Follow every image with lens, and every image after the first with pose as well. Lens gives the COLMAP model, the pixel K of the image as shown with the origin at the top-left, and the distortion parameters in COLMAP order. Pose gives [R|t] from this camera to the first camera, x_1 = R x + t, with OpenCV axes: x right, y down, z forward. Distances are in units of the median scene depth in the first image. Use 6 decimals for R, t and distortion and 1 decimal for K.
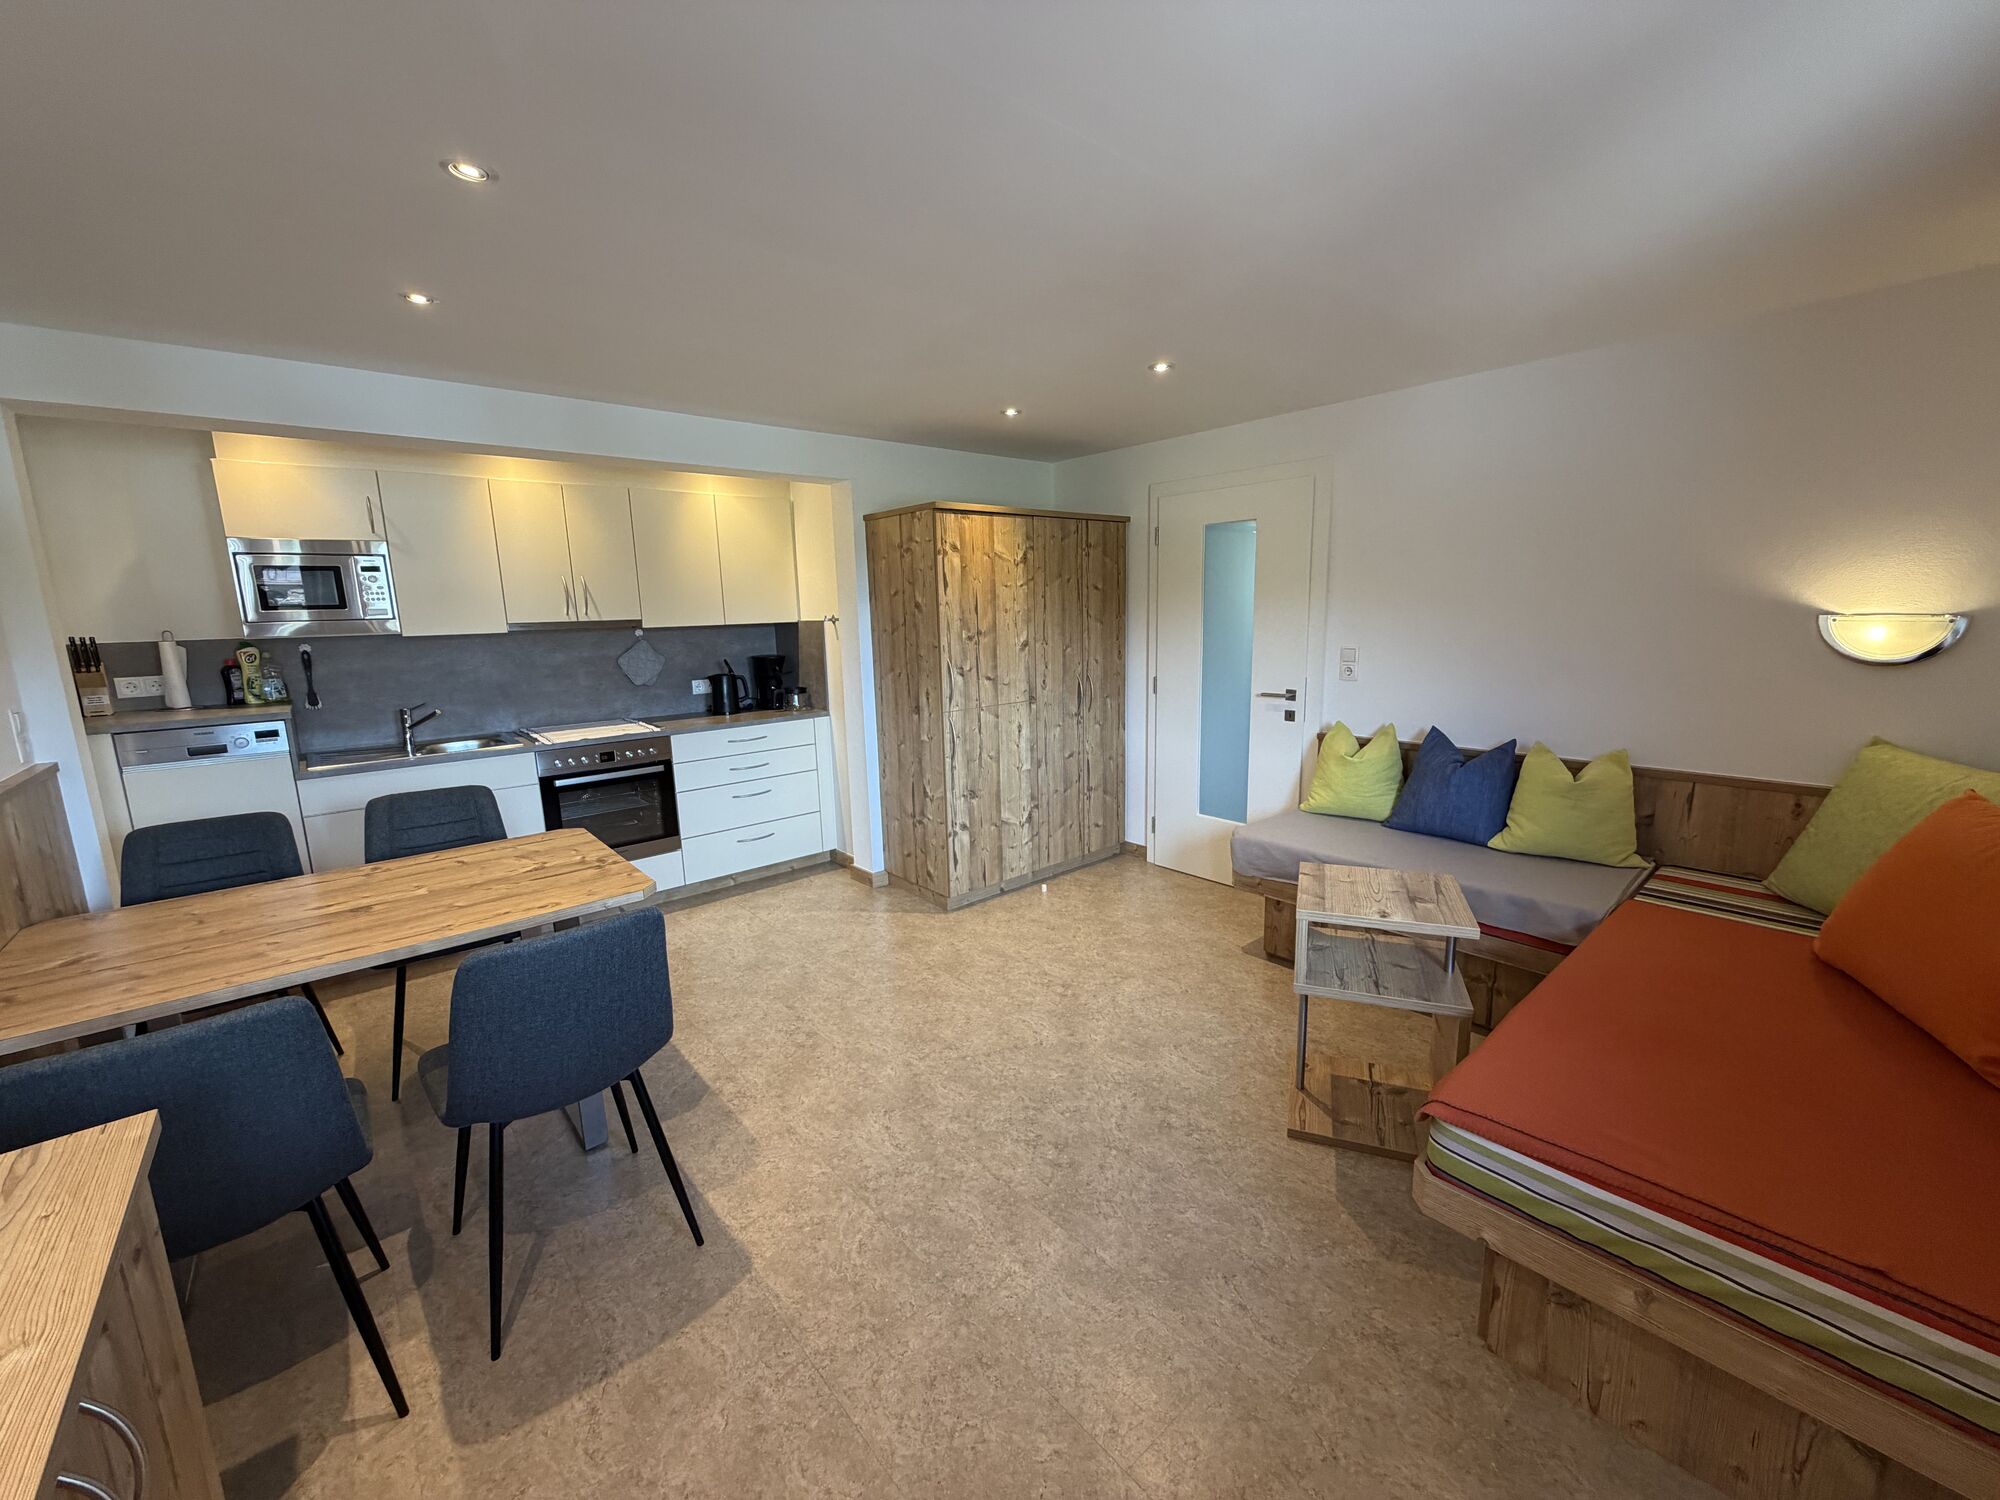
lens RADIAL K [[796.9, 0, 999.1], [0, 796.9, 748.5], [0, 0, 1]] dist [0.000602, -0.000081]
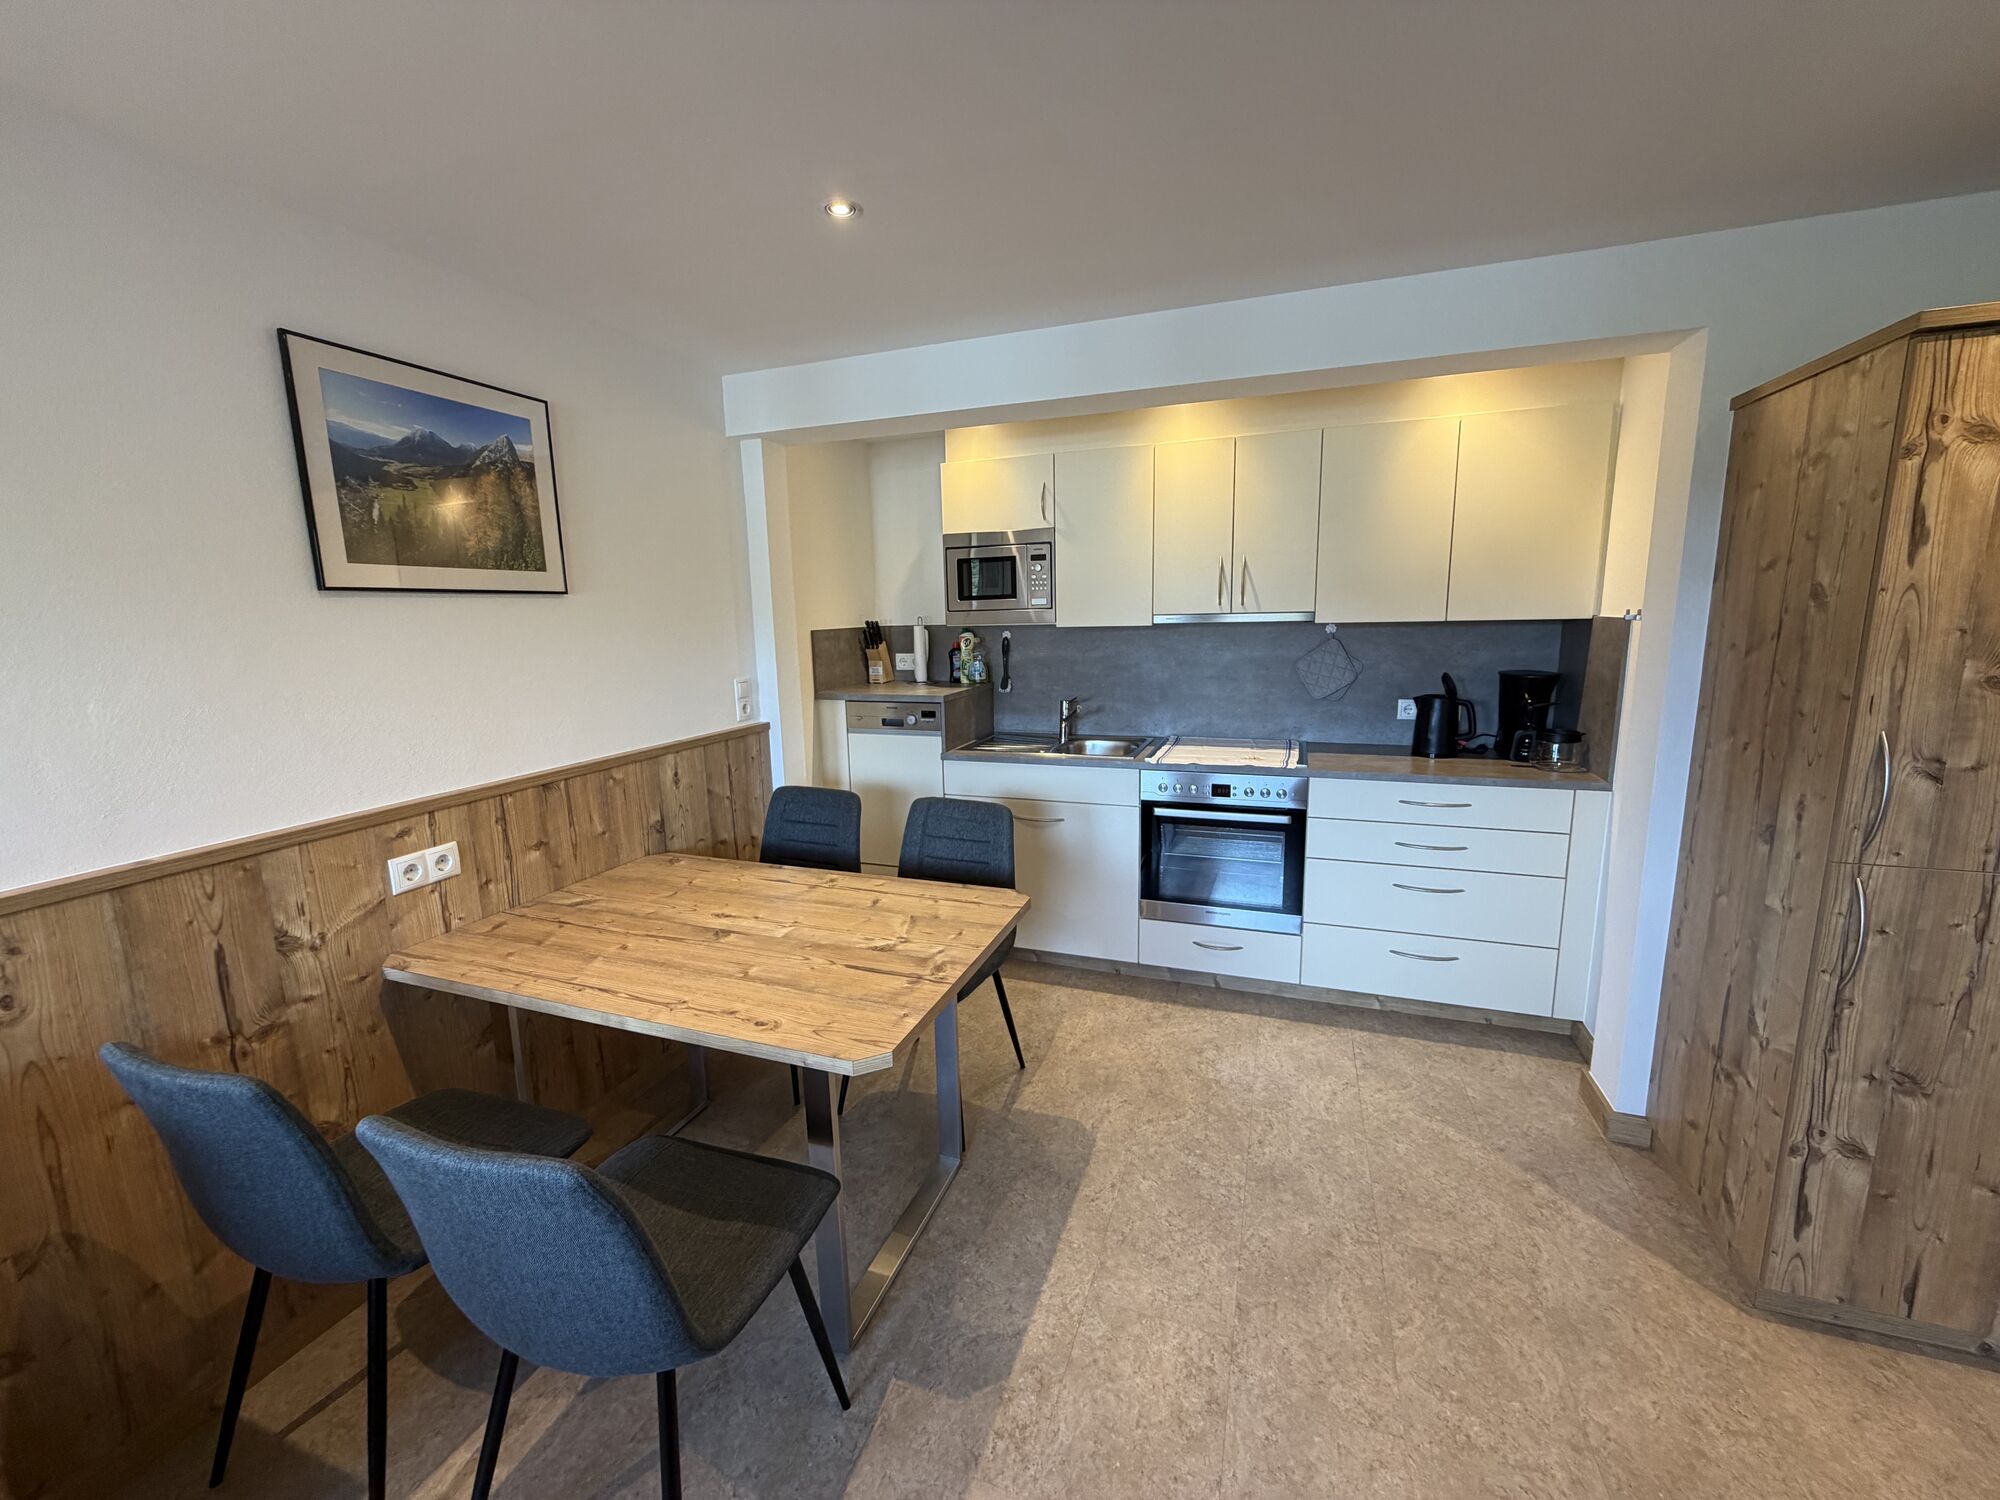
lens RADIAL K [[796.9, 0, 996.2], [0, 796.9, 746.9], [0, 0, 1]] dist [0.000602, -0.000081]
pose [[0.486782, 0.163486, -0.858088, 0.058996], [-0.143722, 0.983932, 0.105931, -0.083954], [0.861619, 0.071761, 0.502457, 0.435183]]
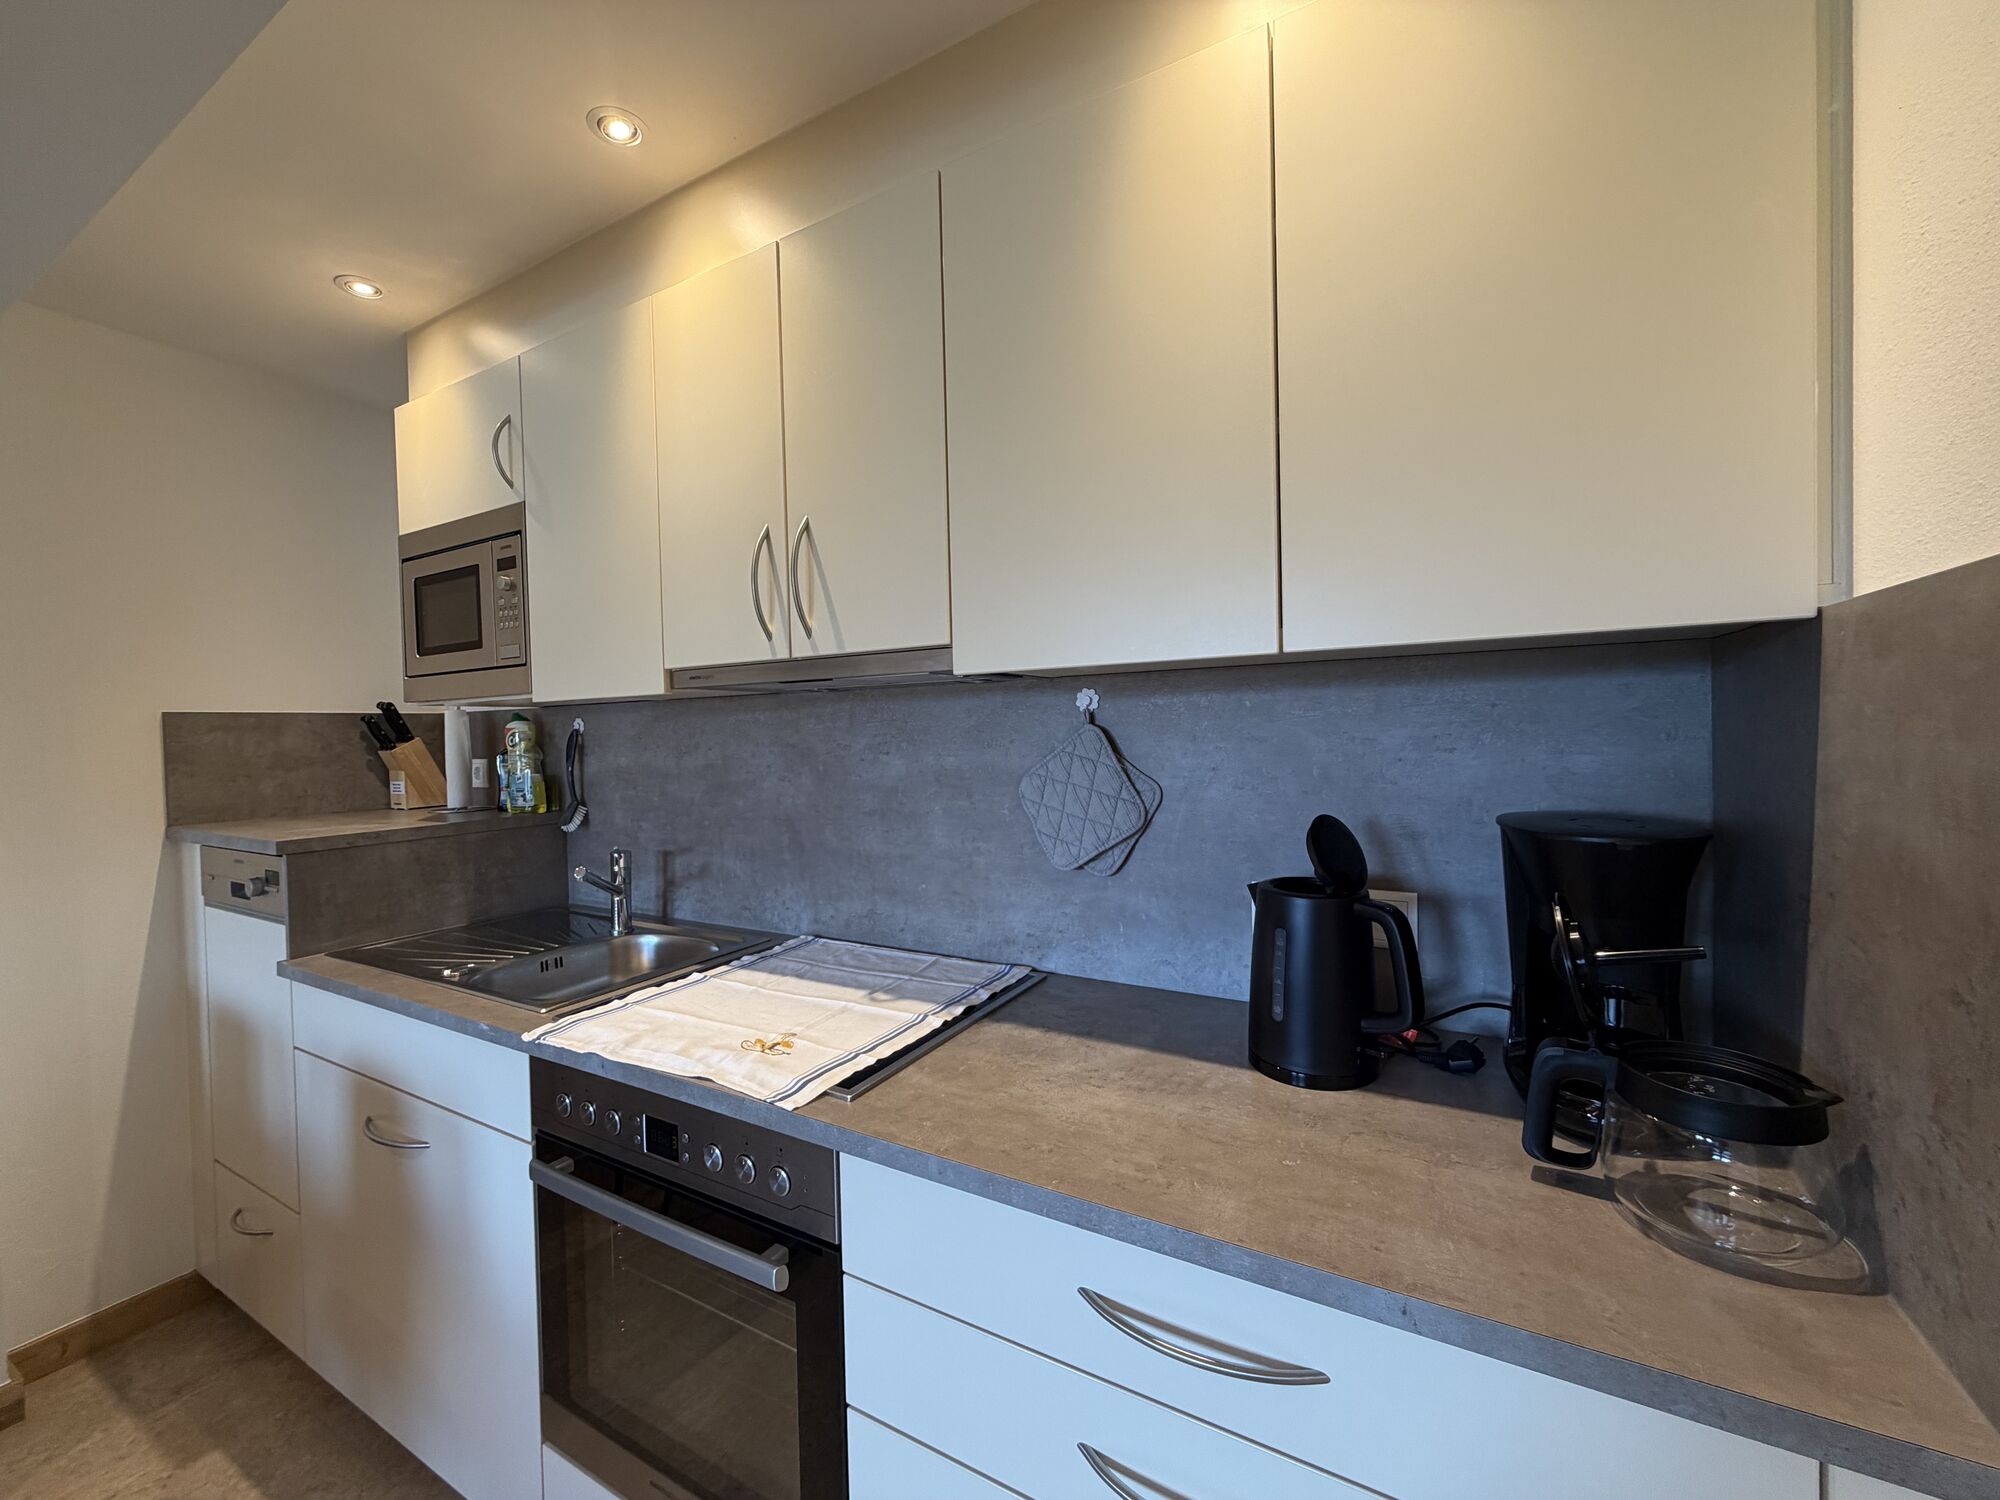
lens RADIAL K [[796.9, 0, 997.1], [0, 796.9, 745.6], [0, 0, 1]] dist [0.000602, -0.000081]
pose [[0.333650, 0.034062, -0.942081, -0.207398], [-0.153837, 0.987918, -0.018764, -0.138590], [0.930060, 0.151188, 0.334859, 1.026449]]
